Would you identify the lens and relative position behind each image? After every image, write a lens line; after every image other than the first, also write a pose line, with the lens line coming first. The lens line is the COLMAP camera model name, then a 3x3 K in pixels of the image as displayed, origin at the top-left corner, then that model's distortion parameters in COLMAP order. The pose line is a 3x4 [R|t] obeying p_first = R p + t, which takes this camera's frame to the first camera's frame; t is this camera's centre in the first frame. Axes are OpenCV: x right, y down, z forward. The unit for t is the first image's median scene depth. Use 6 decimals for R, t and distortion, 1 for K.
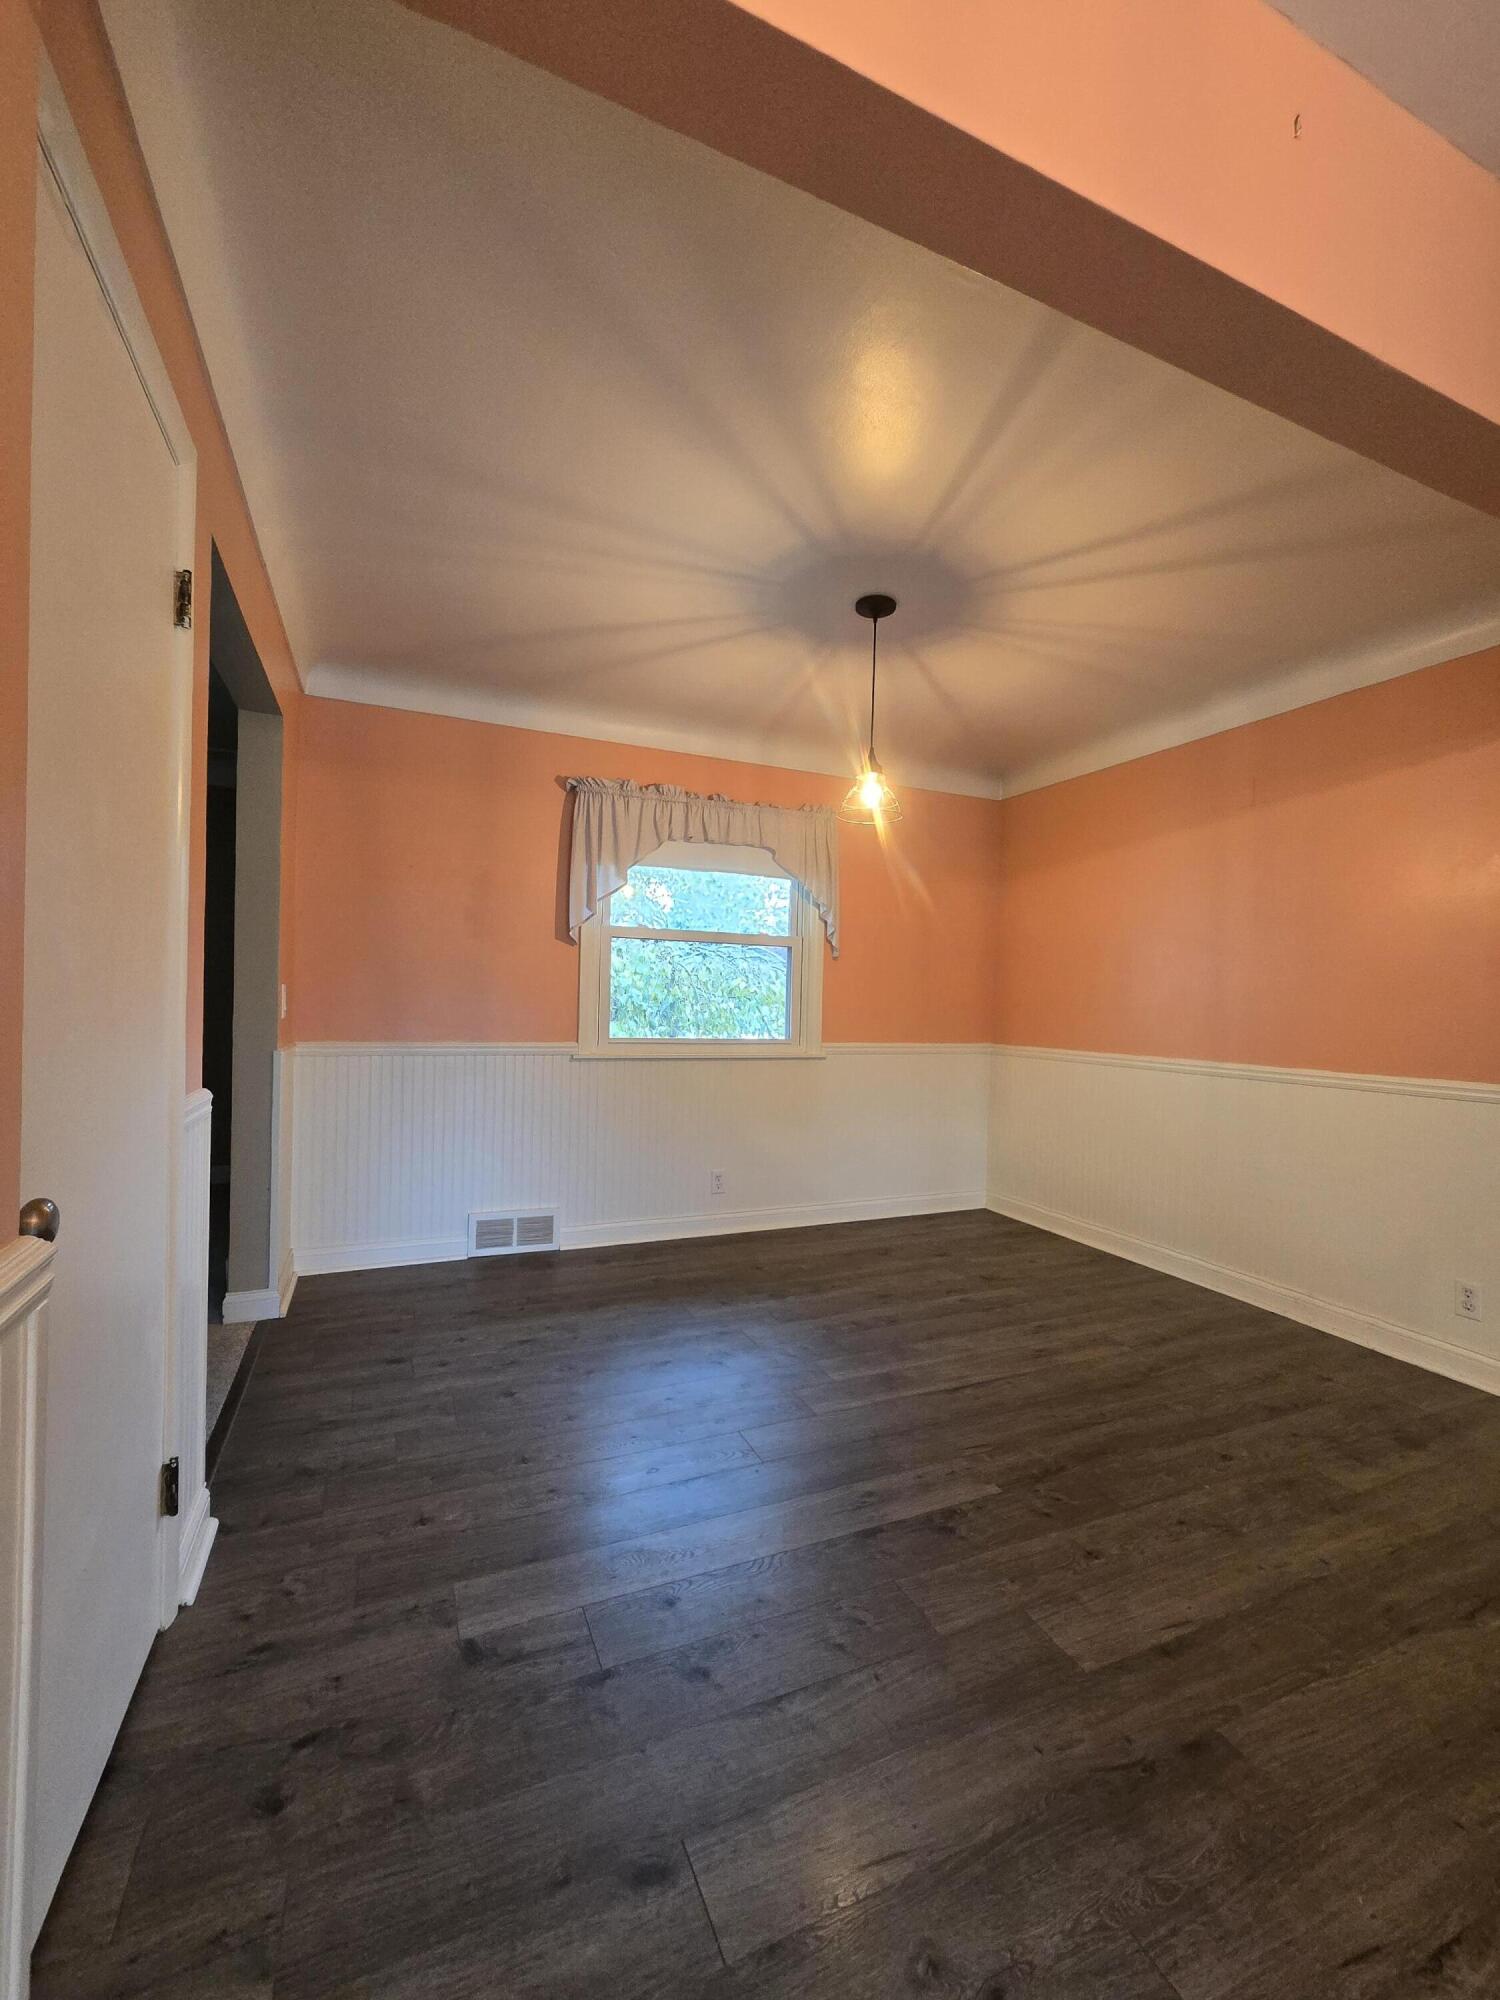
lens RADIAL K [[823.0, 0, 741.9], [0, 823.0, 1005.7], [0, 0, 1]] dist [-0.001152, 0.000267]
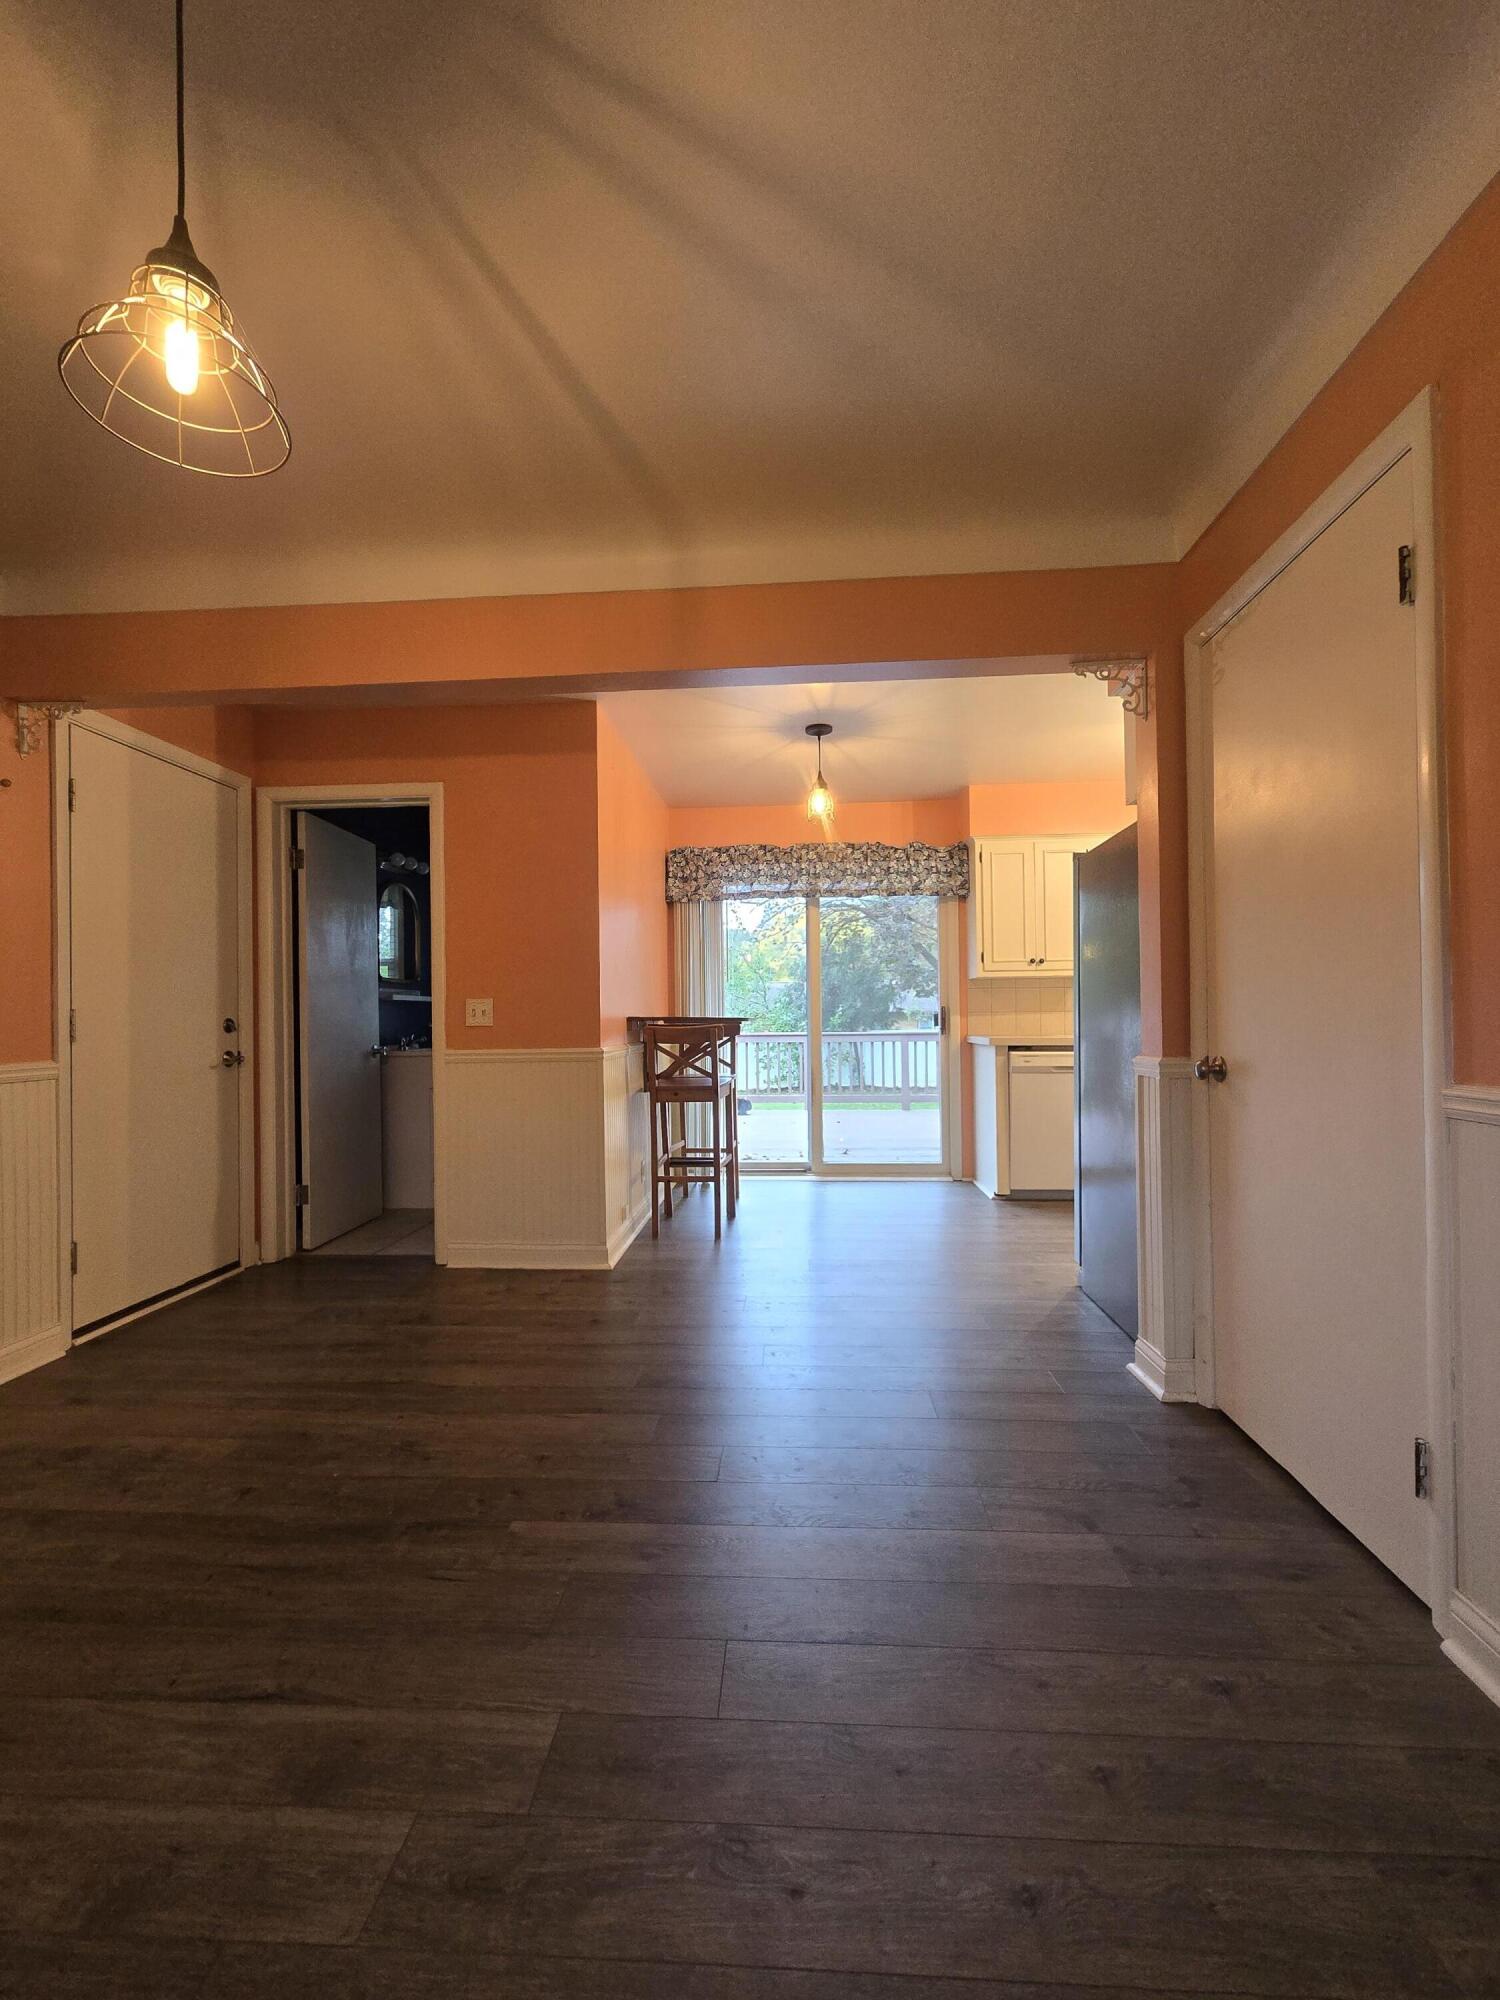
lens RADIAL K [[823.0, 0, 754.5], [0, 823.0, 1015.6], [0, 0, 1]] dist [-0.001152, 0.000267]
pose [[-0.892696, -0.013433, 0.450458, -0.299685], [-0.007539, 0.999861, 0.014877, 0.024450], [-0.450596, 0.009884, -0.892673, 1.612247]]
